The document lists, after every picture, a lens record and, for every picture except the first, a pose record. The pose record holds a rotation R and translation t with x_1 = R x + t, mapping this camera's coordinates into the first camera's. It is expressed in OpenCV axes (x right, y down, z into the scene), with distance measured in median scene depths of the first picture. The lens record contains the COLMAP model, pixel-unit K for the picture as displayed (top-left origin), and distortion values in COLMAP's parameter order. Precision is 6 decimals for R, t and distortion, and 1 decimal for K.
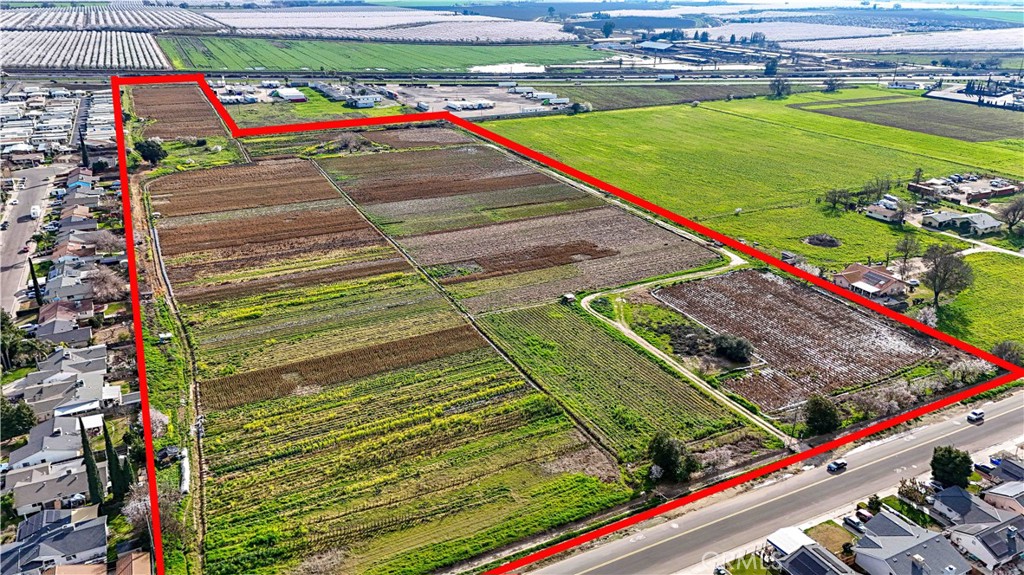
lens RADIAL K [[749.1, 0, 512.0], [0, 749.1, 287.5], [0, 0, 1]] dist [0.082368, -0.075228]
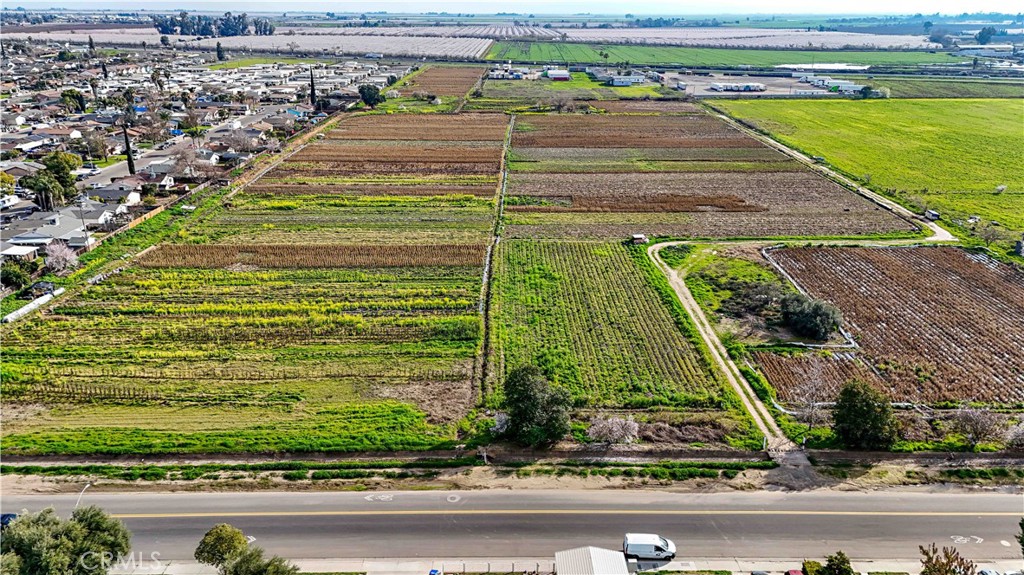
lens RADIAL K [[749.1, 0, 512.0], [0, 749.1, 287.5], [0, 0, 1]] dist [0.082368, -0.075228]
pose [[0.895448, 0.151897, -0.418449, 0.230955], [-0.169132, 0.985585, -0.004163, 0.069988], [0.411784, 0.074501, 0.908231, 0.224283]]
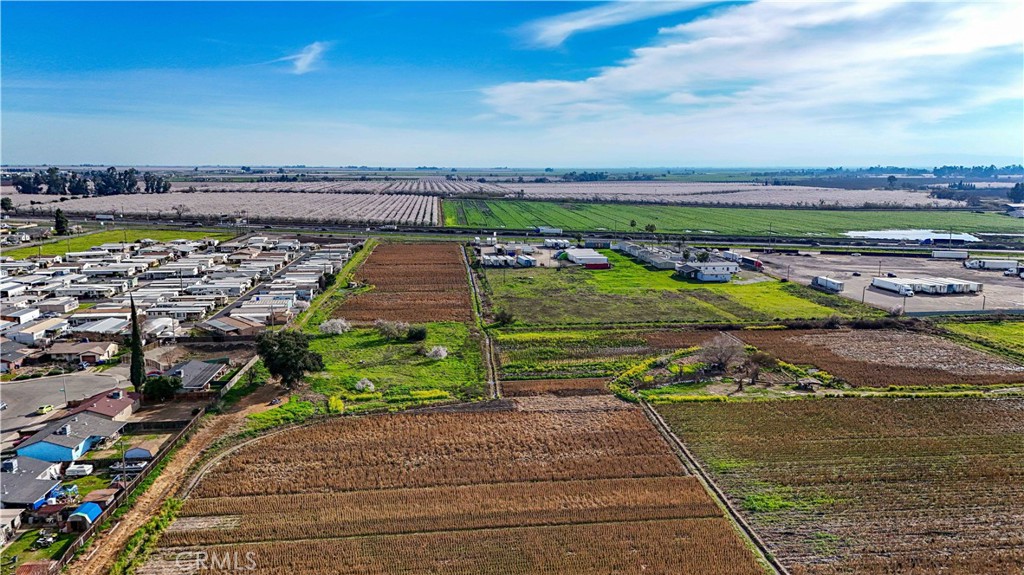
lens RADIAL K [[749.1, 0, 512.0], [0, 749.1, 287.5], [0, 0, 1]] dist [0.082368, -0.075228]
pose [[0.938908, 0.052586, -0.340128, -0.289296], [-0.128569, 0.970304, -0.204892, -0.199539], [0.319253, 0.236105, 0.917786, 0.874437]]
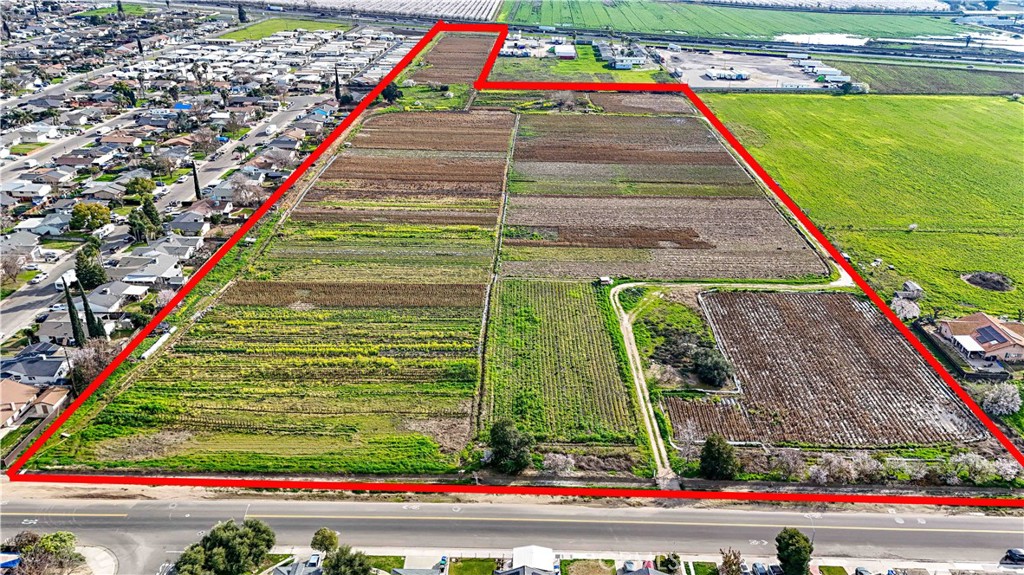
lens RADIAL K [[749.1, 0, 512.0], [0, 749.1, 287.5], [0, 0, 1]] dist [0.082368, -0.075228]
pose [[0.886462, 0.205589, -0.414630, 0.301078], [-0.186487, 0.978638, 0.086544, -0.031045], [0.423565, 0.000605, 0.905865, 0.069075]]
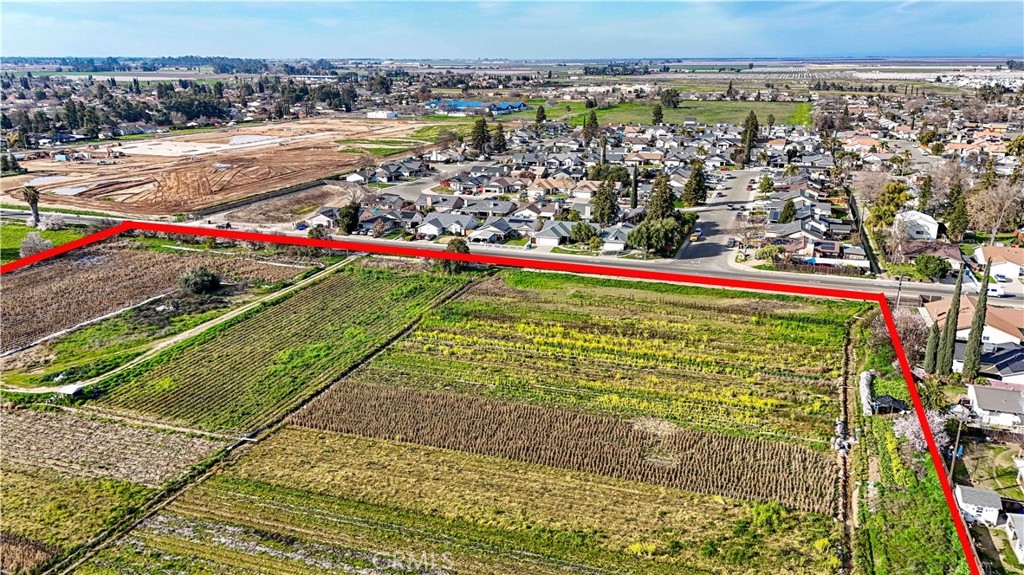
lens RADIAL K [[752.7, 0, 513.0], [0, 752.7, 283.7], [0, 0, 1]] dist [0.075950, -0.061393]
pose [[-0.700751, -0.208667, 0.682207, -0.364042], [0.268791, 0.808571, 0.523416, -0.184333], [-0.660832, 0.550155, -0.510519, 0.835591]]
